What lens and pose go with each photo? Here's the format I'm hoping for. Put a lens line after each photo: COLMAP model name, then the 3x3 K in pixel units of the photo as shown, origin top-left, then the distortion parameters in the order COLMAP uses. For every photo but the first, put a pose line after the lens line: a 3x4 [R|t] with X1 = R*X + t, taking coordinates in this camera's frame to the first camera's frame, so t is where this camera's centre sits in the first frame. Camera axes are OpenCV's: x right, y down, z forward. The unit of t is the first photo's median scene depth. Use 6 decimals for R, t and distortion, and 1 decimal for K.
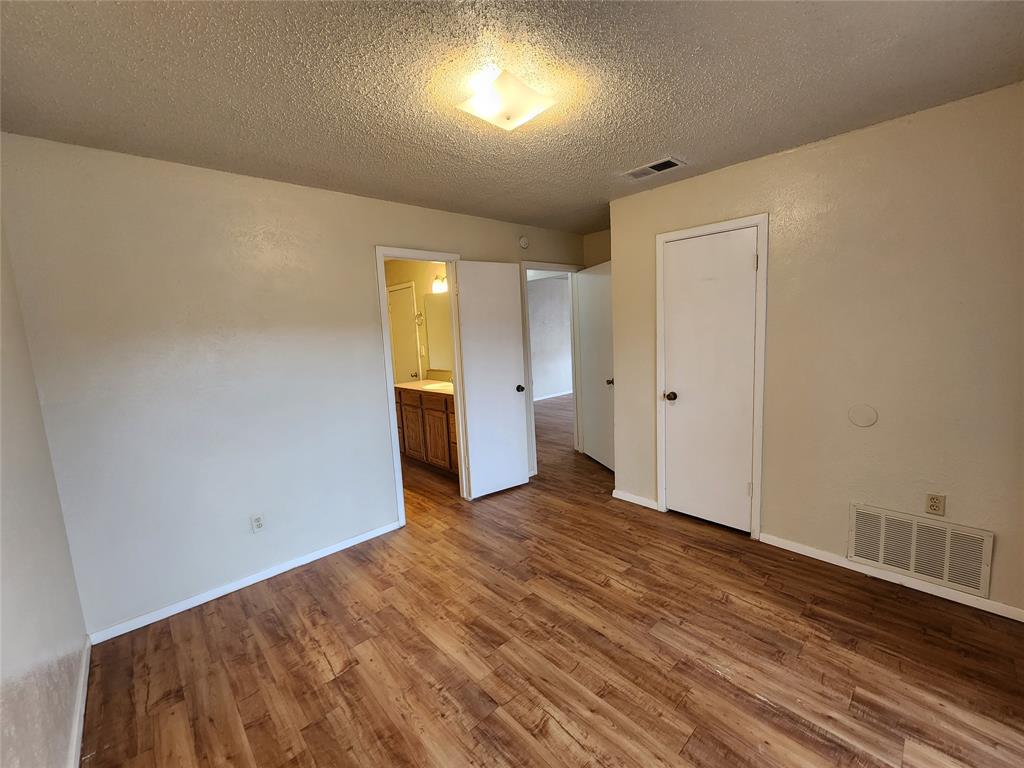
lens RADIAL K [[420.0, 0, 514.3], [0, 420.0, 380.6], [0, 0, 1]] dist [0.001305, 0.000248]
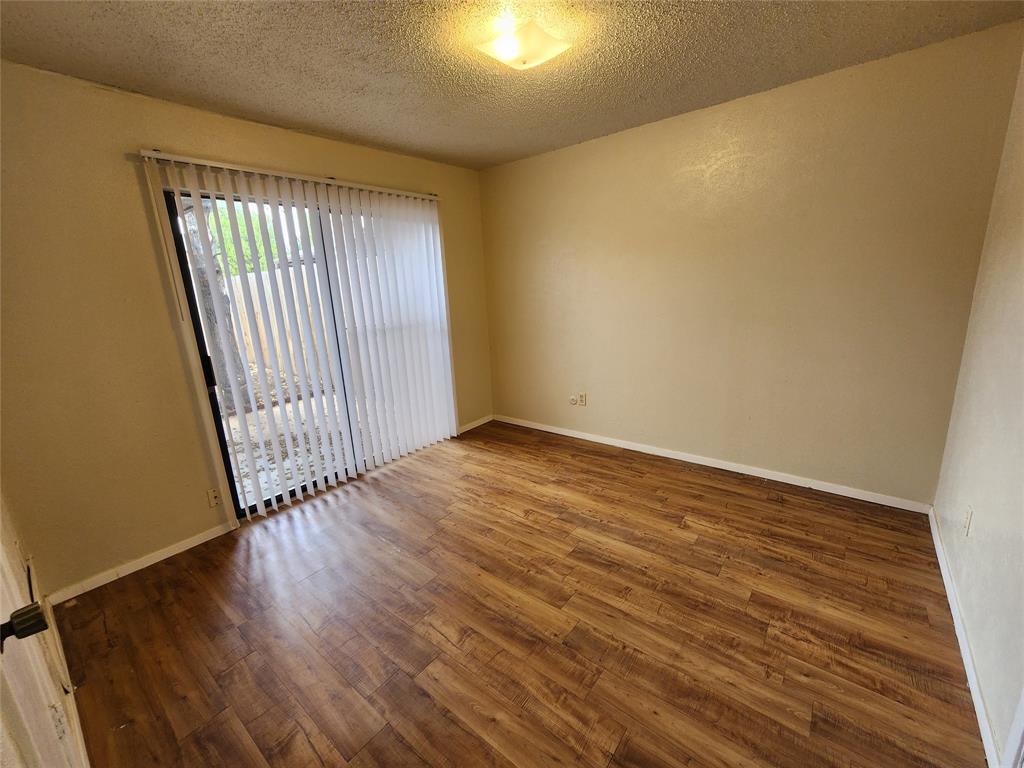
lens RADIAL K [[420.0, 0, 506.8], [0, 420.0, 381.9], [0, 0, 1]] dist [0.001305, 0.000248]
pose [[-0.986514, 0.123495, -0.107424, 0.174702], [0.076357, 0.927743, 0.365325, -0.183117], [0.144778, 0.352196, -0.924661, 1.564369]]
